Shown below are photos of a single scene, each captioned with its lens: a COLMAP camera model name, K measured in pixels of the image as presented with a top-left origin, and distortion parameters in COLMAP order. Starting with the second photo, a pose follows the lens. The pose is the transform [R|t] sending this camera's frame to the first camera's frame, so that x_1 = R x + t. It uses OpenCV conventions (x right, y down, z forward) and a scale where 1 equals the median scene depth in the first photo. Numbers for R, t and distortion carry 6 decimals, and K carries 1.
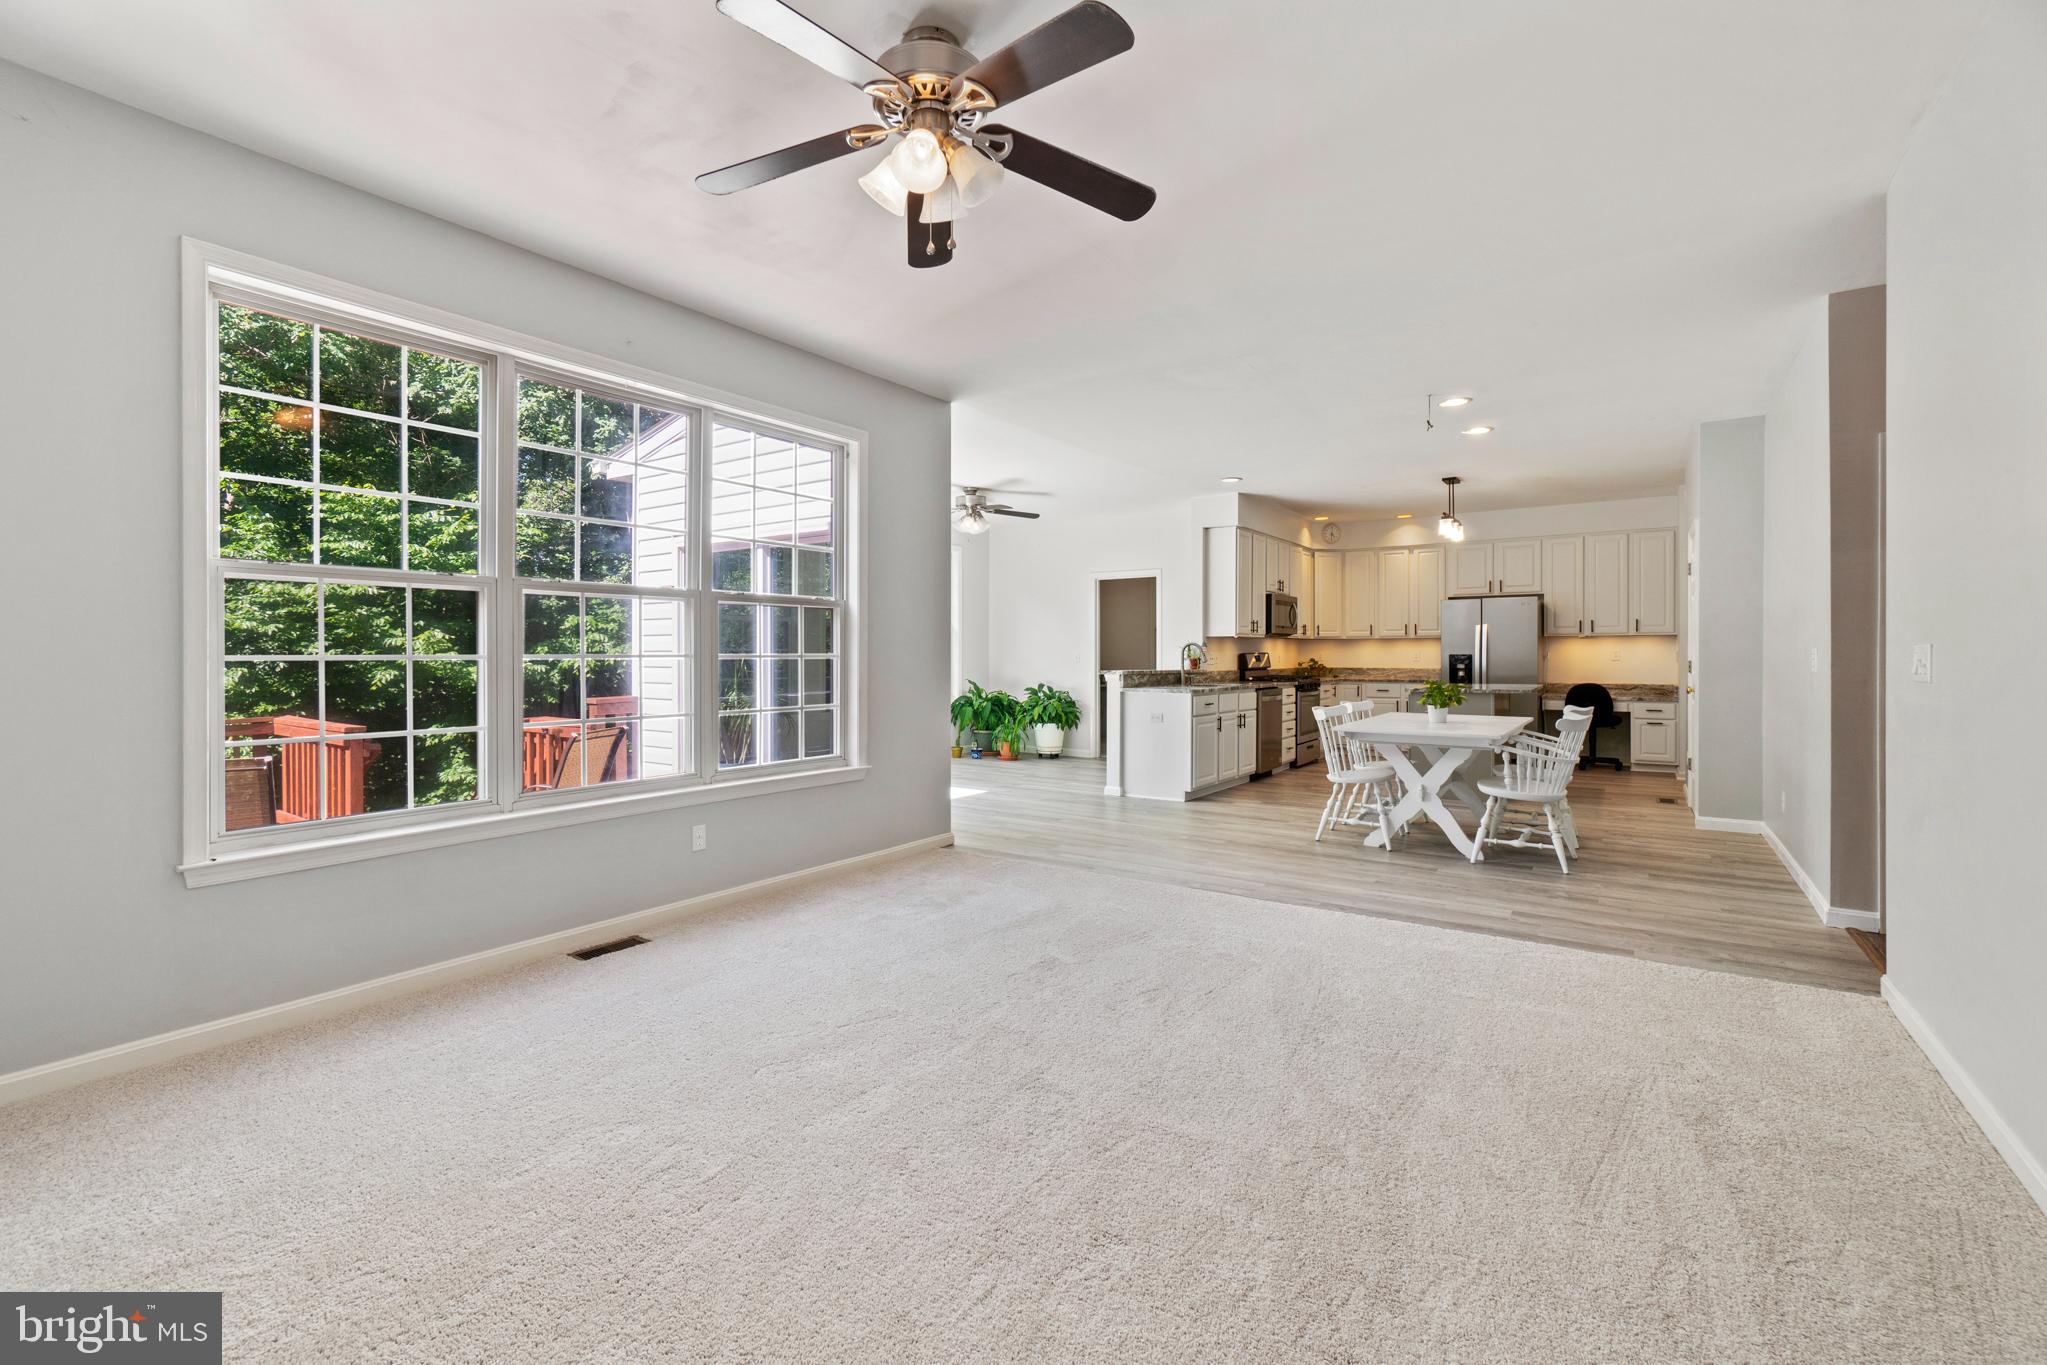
lens RADIAL K [[877.5, 0, 1016.5], [0, 877.5, 663.4], [0, 0, 1]] dist [-0.007154, 0.001554]
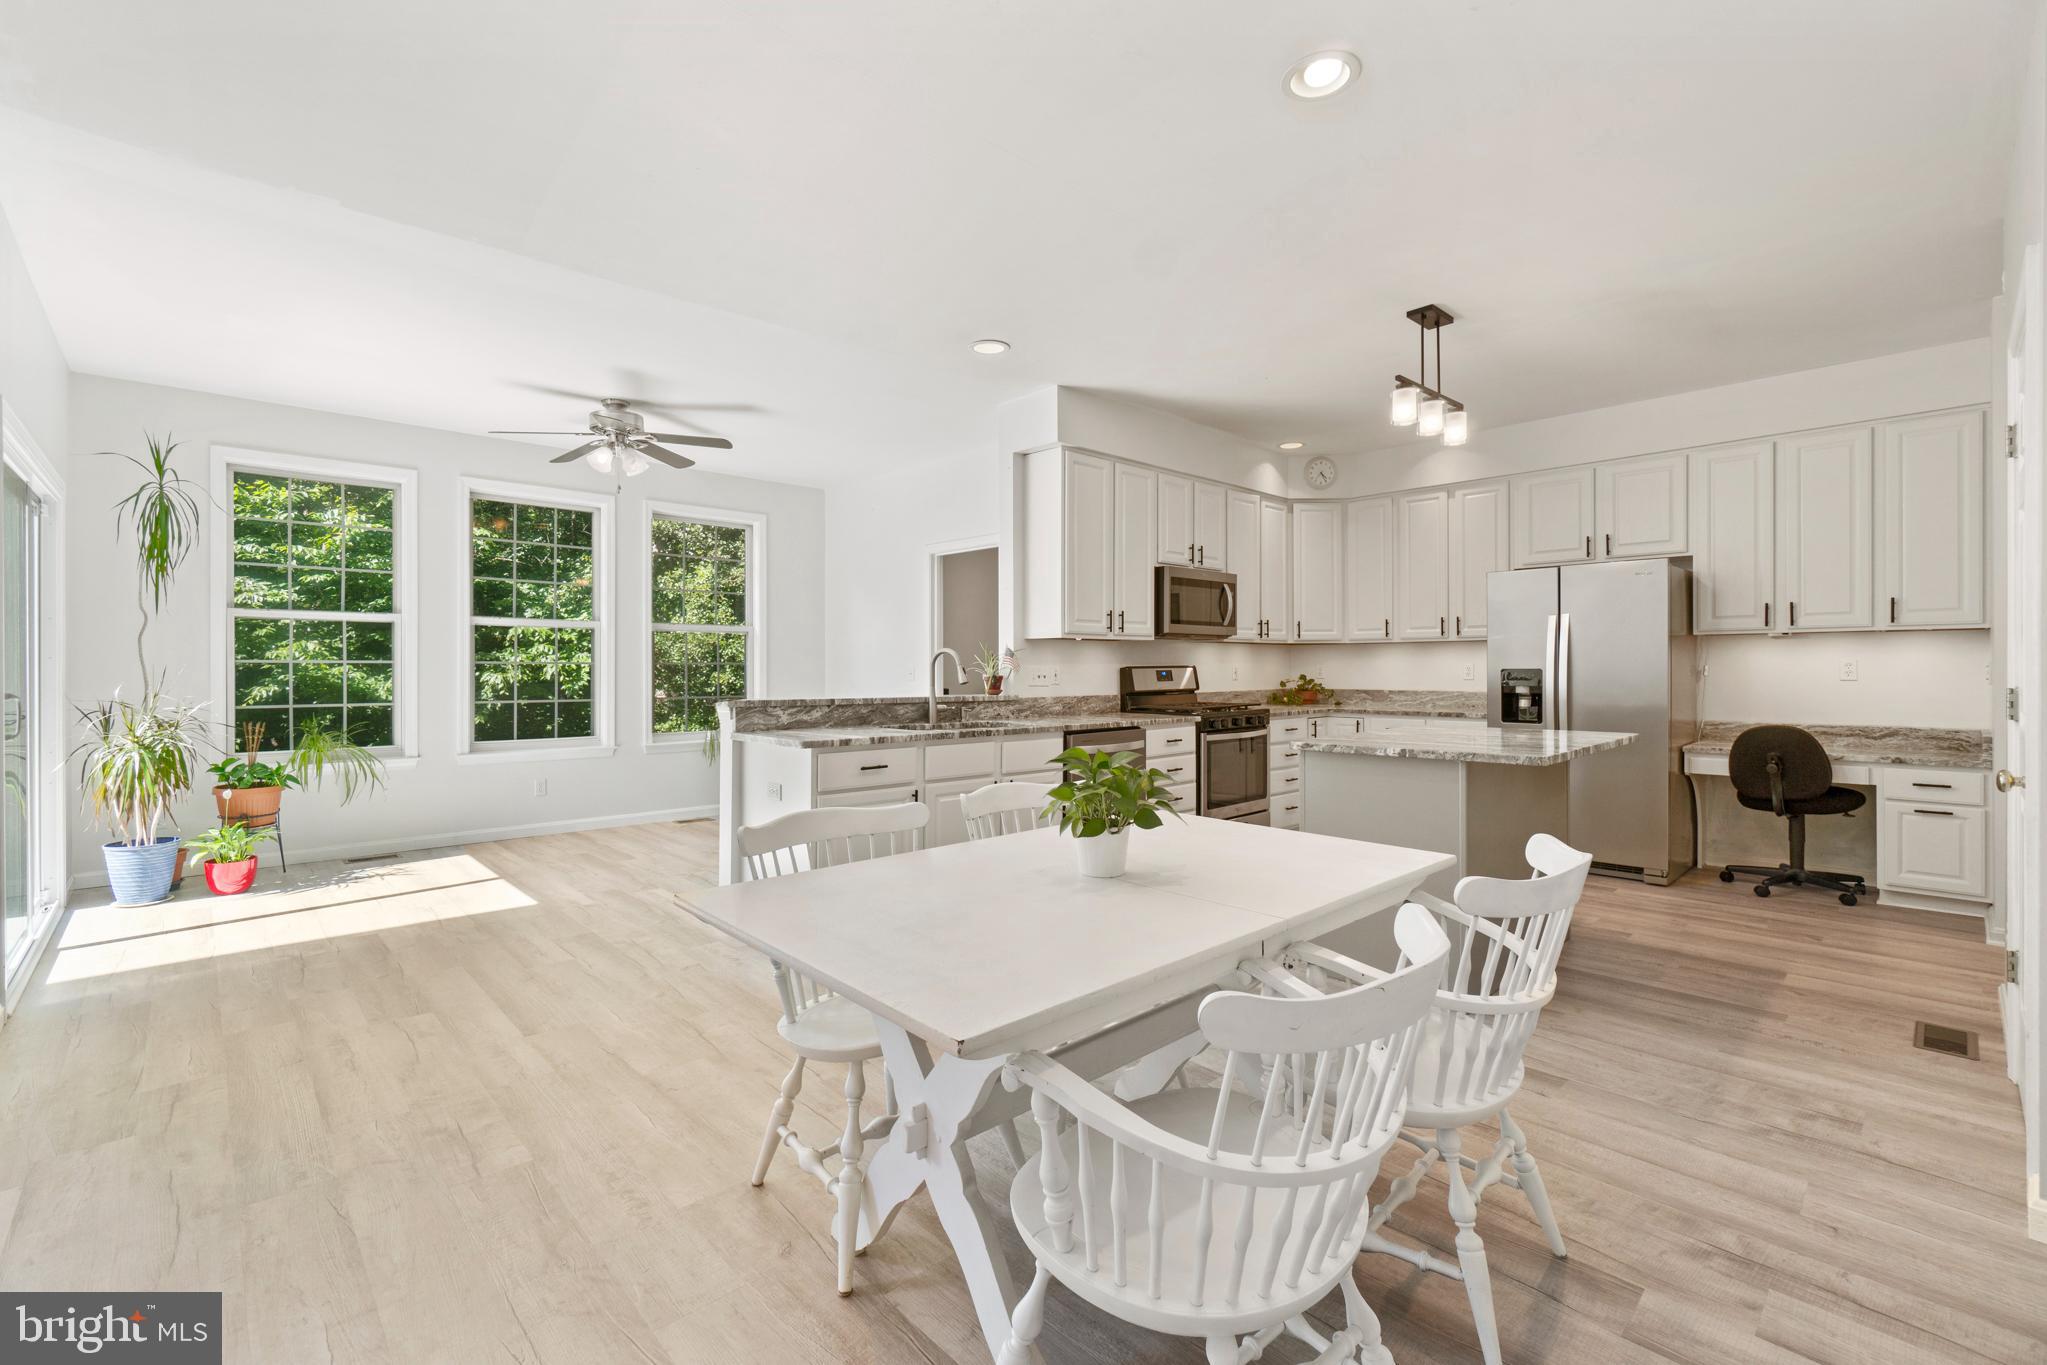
lens RADIAL K [[877.5, 0, 1016.5], [0, 877.5, 671.8], [0, 0, 1]] dist [-0.007154, 0.001554]
pose [[0.978889, 0.001158, -0.204390, 0.313372], [-0.001916, 0.999992, -0.003510, -0.005947], [0.204385, 0.003827, 0.978883, 0.399943]]
